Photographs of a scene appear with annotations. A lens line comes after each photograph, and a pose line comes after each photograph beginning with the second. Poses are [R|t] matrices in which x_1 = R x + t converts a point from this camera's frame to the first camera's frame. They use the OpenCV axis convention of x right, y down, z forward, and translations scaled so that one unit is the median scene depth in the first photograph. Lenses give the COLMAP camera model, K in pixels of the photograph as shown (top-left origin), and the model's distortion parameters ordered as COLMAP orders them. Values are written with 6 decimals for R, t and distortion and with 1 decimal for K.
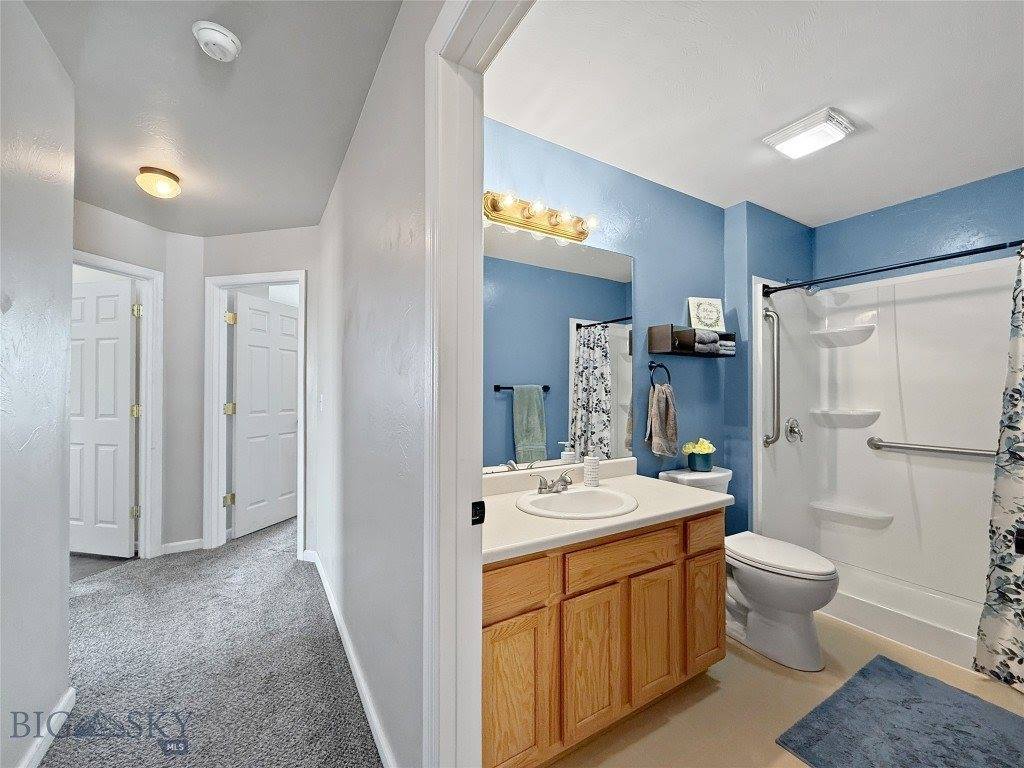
lens RADIAL K [[413.6, 0, 499.9], [0, 413.6, 398.3], [0, 0, 1]] dist [0.000266, 0.000194]
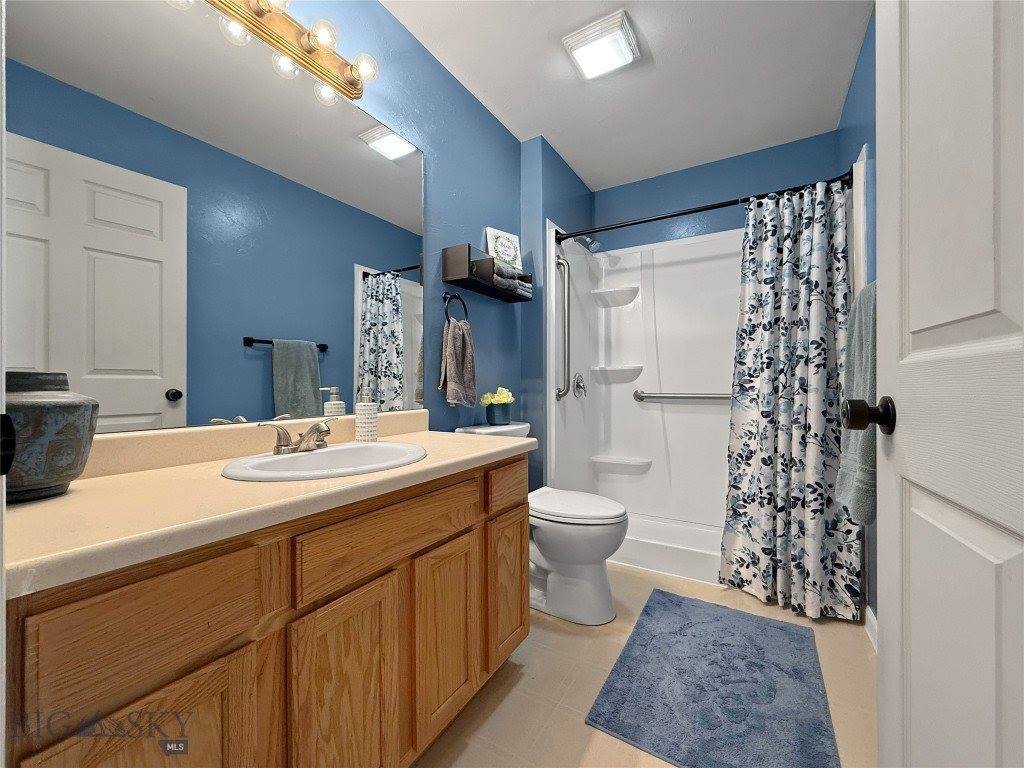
lens RADIAL K [[414.4, 0, 510.9], [0, 414.4, 377.1], [0, 0, 1]] dist [-0.001448, -0.000019]
pose [[0.878338, 0.011792, 0.477894, 0.088211], [0.005225, 0.999399, -0.034264, 0.111973], [-0.478011, 0.032593, 0.877749, 0.221814]]
